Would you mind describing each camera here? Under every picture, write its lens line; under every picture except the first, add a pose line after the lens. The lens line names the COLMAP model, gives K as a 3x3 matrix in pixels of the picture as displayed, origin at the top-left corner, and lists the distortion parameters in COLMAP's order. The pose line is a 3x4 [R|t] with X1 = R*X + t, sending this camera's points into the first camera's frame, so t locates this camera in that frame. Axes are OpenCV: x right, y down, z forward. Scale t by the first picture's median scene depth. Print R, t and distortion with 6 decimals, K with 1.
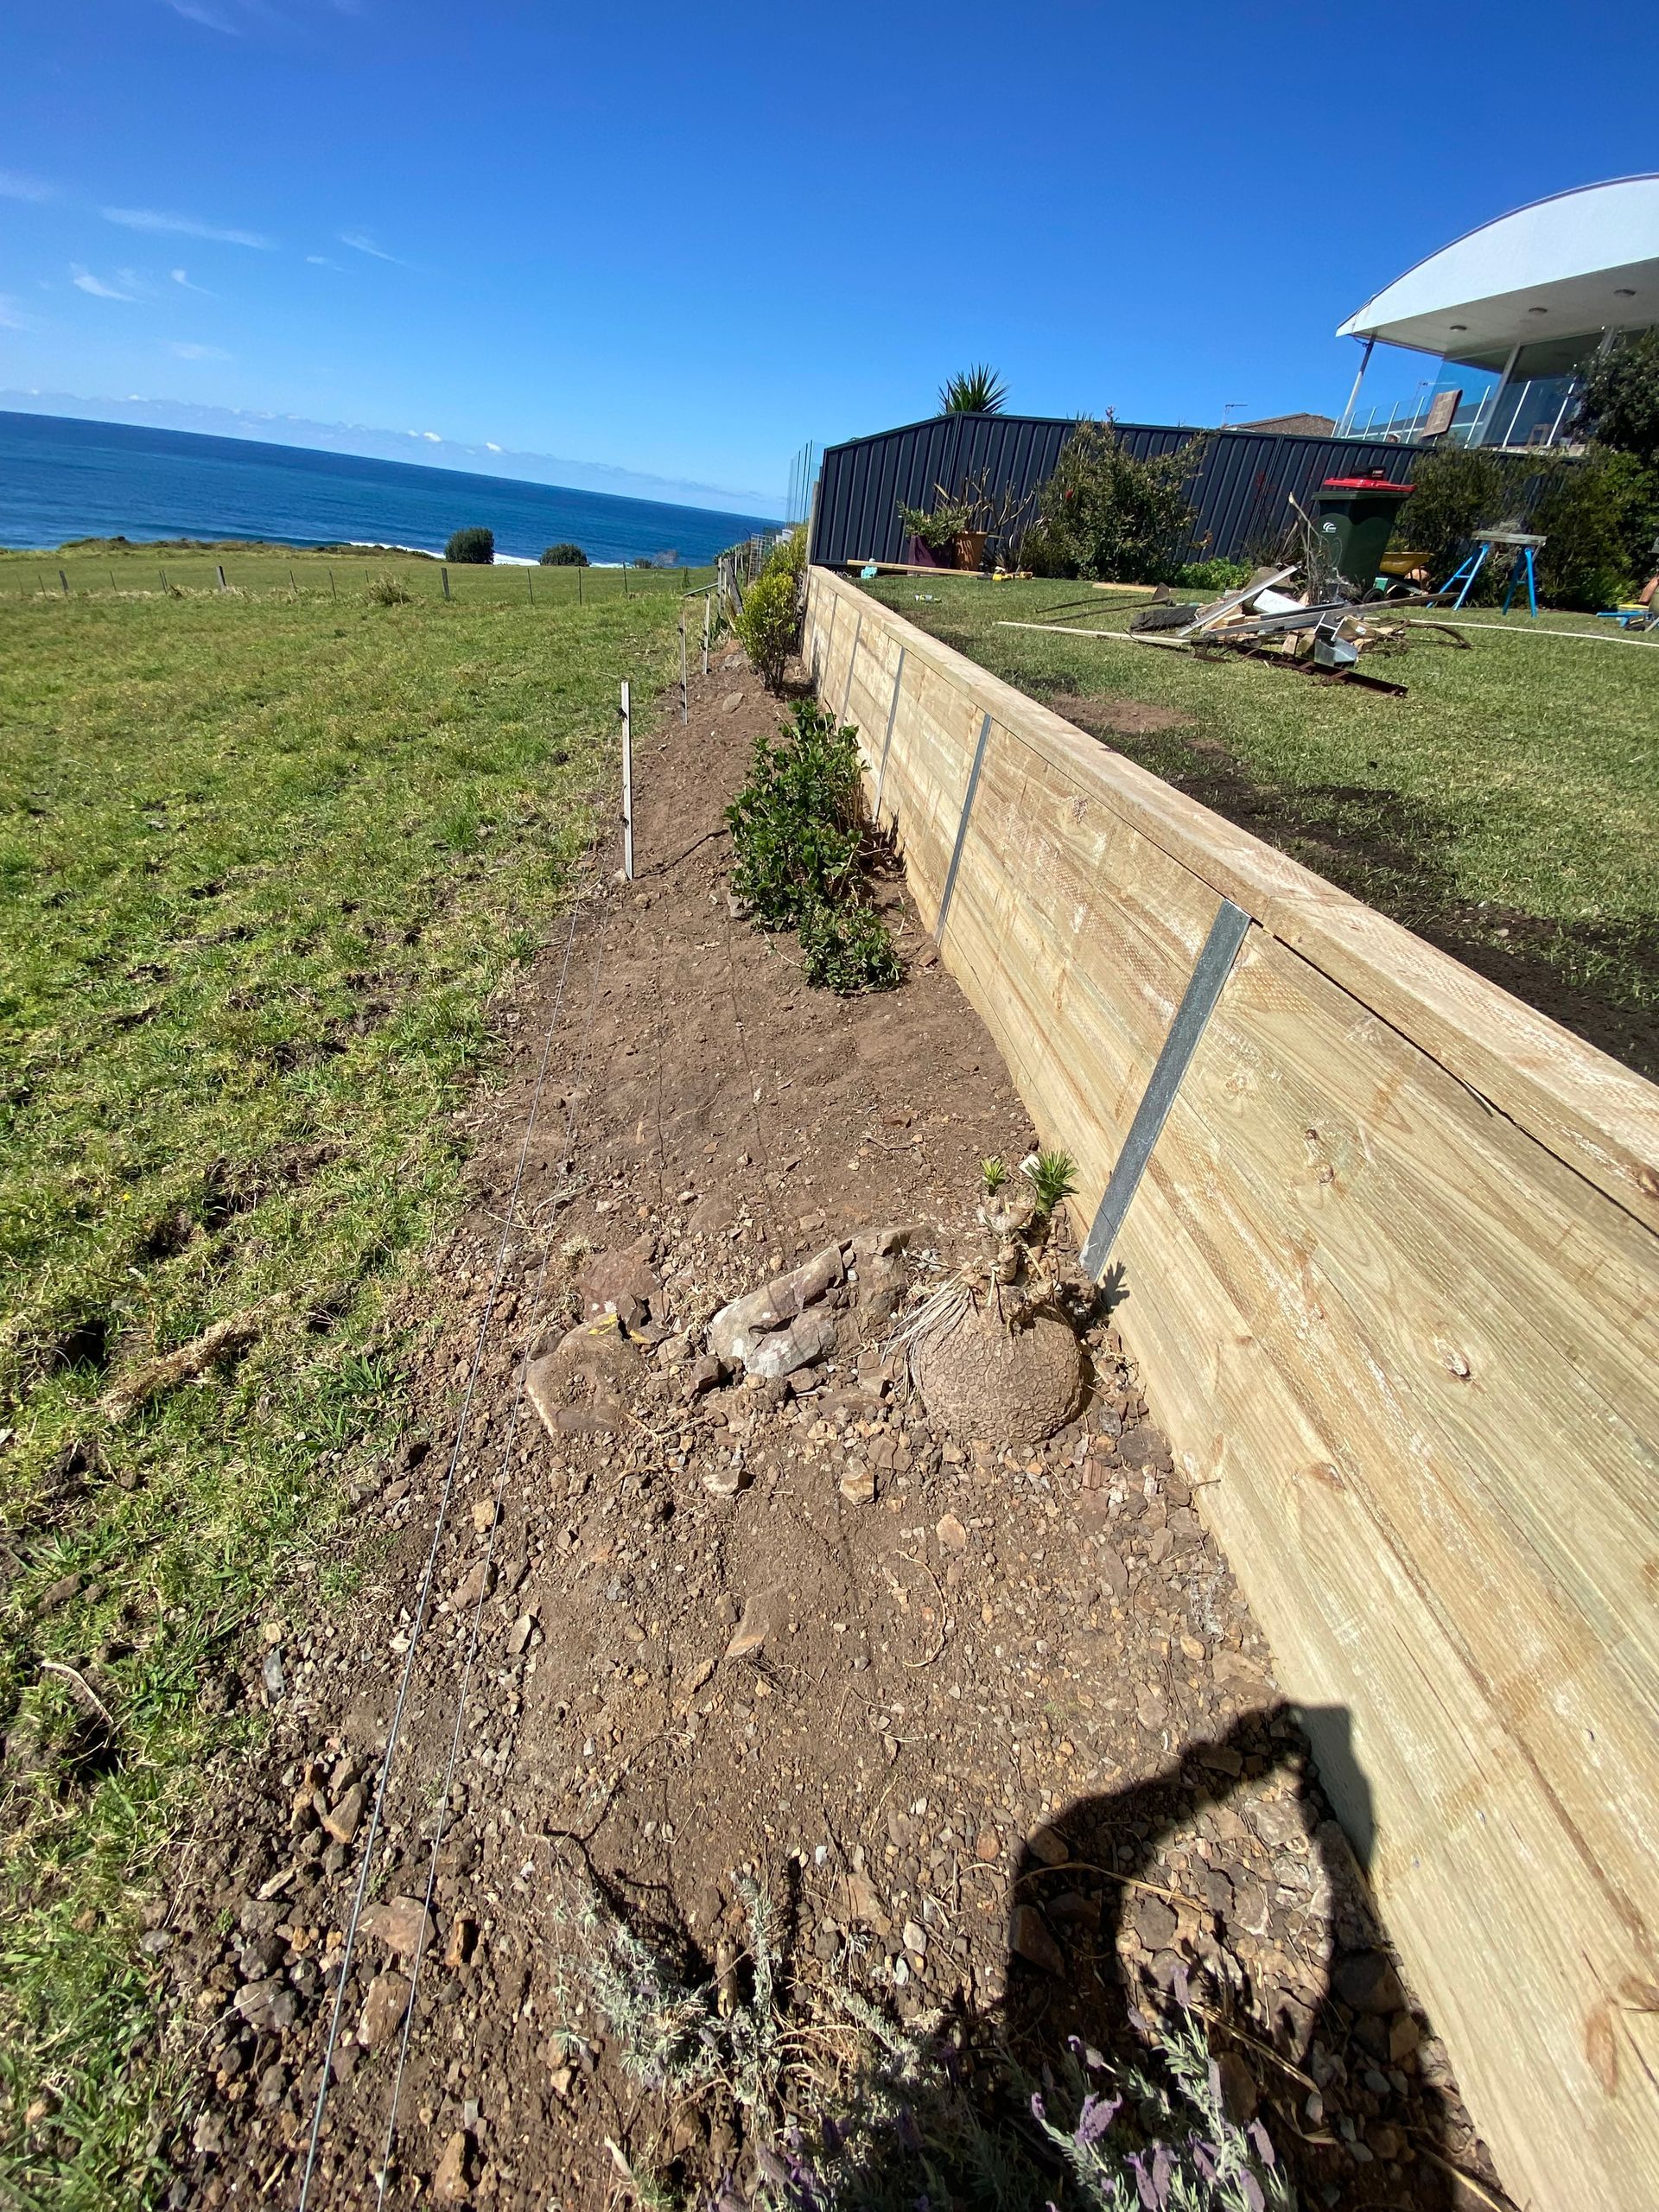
lens RADIAL K [[896.4, 0, 831.3], [0, 896.4, 1109.4], [0, 0, 1]] dist [-0.000499, -0.001266]
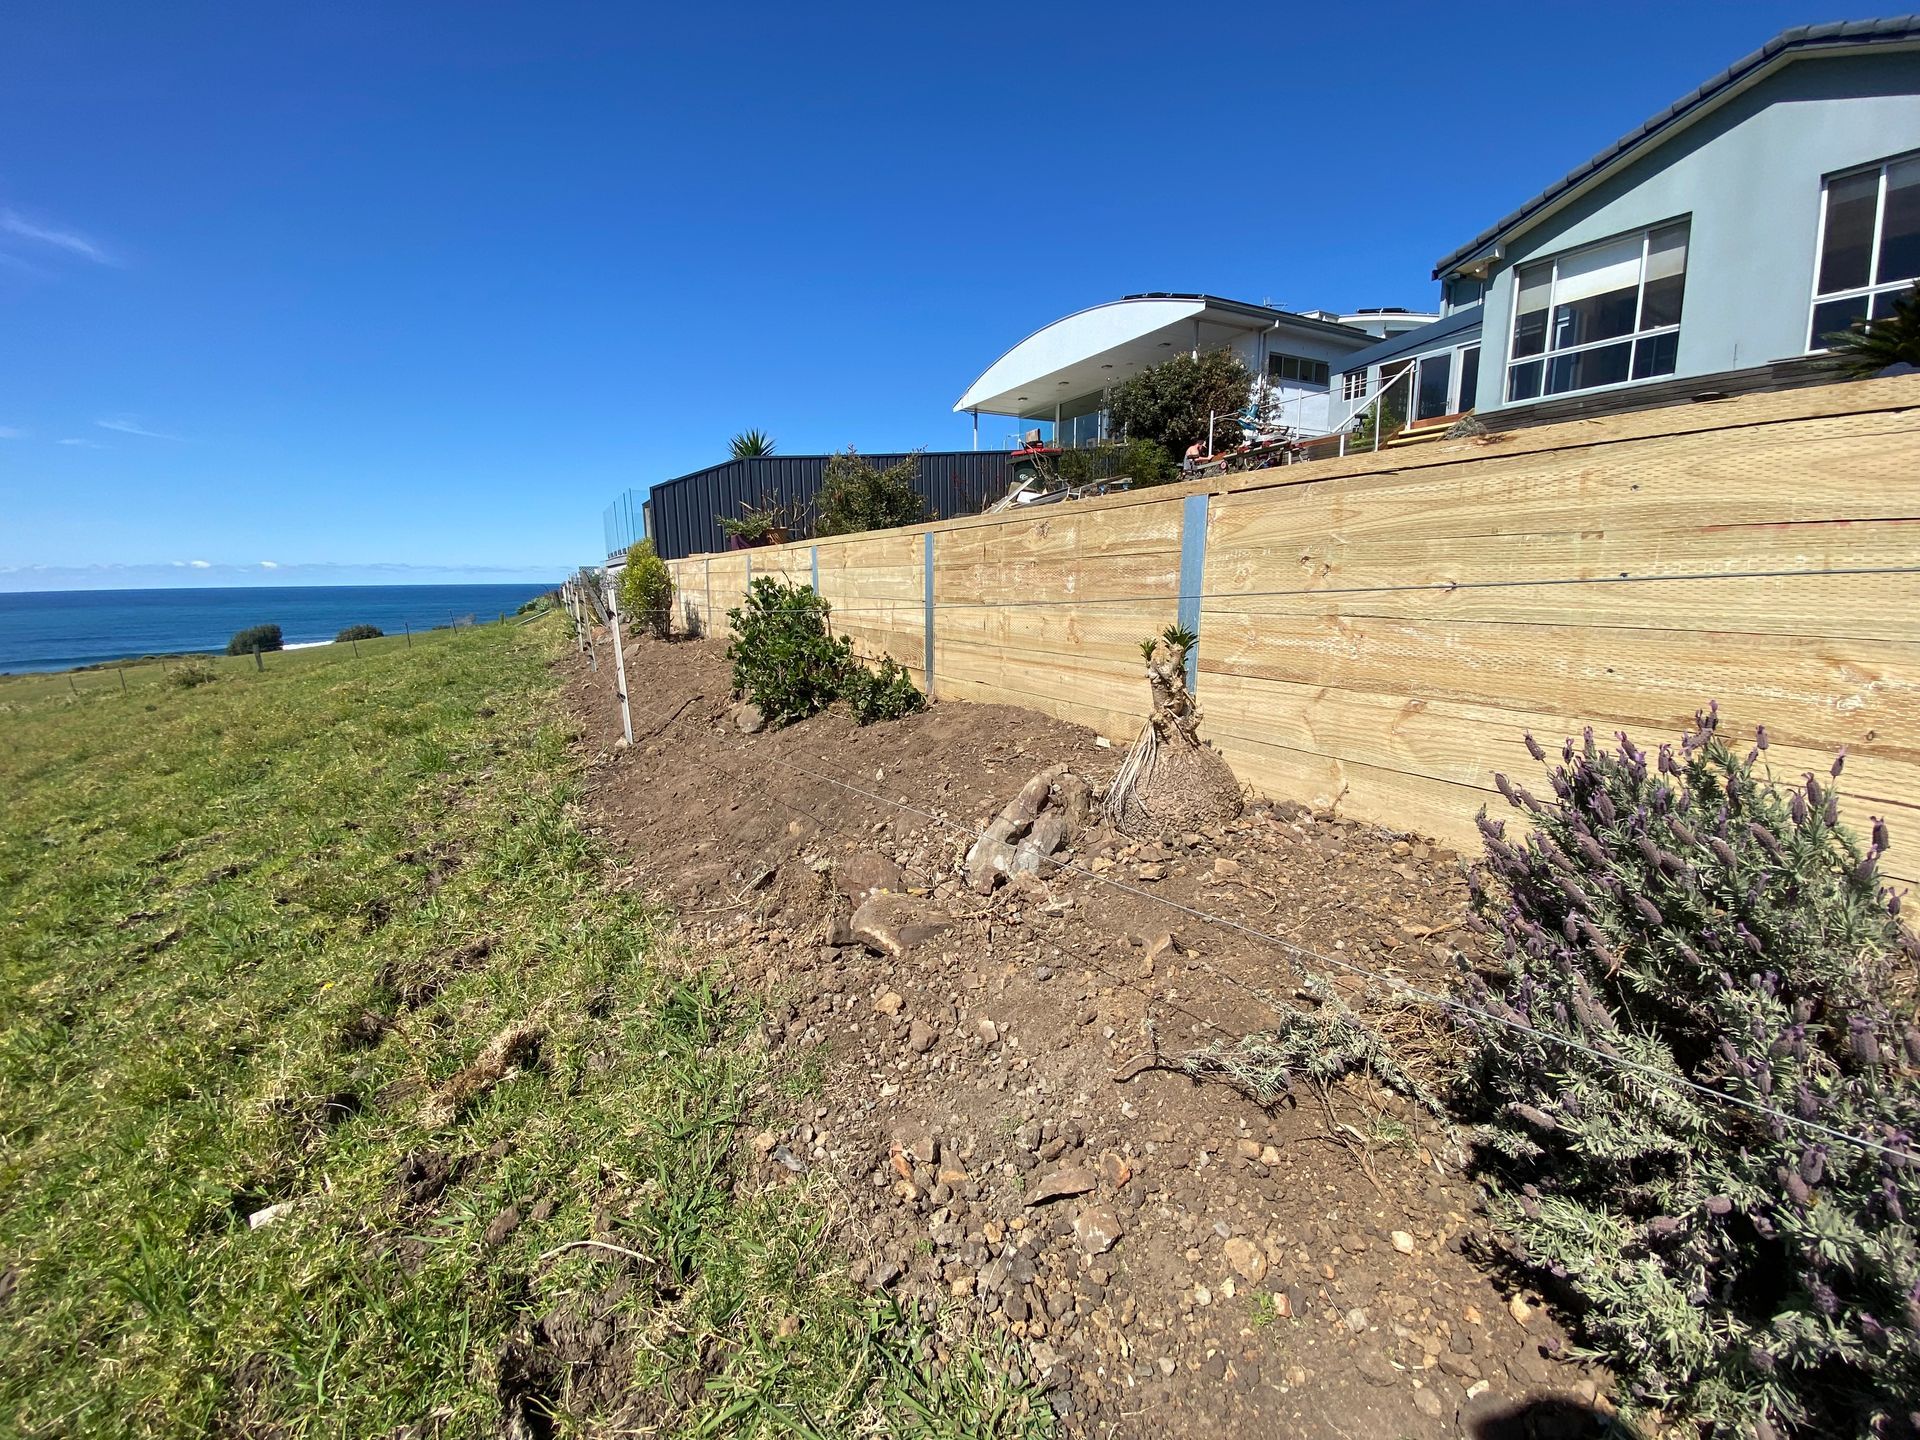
lens RADIAL K [[778.1, 0, 954.2], [0, 778.1, 721.0], [0, 0, 1]] dist [-0.000499, -0.001266]
pose [[0.907274, -0.209775, 0.364485, -0.389159], [0.327021, 0.896854, -0.297843, 0.291411], [-0.264409, 0.389419, 0.882293, -0.033490]]
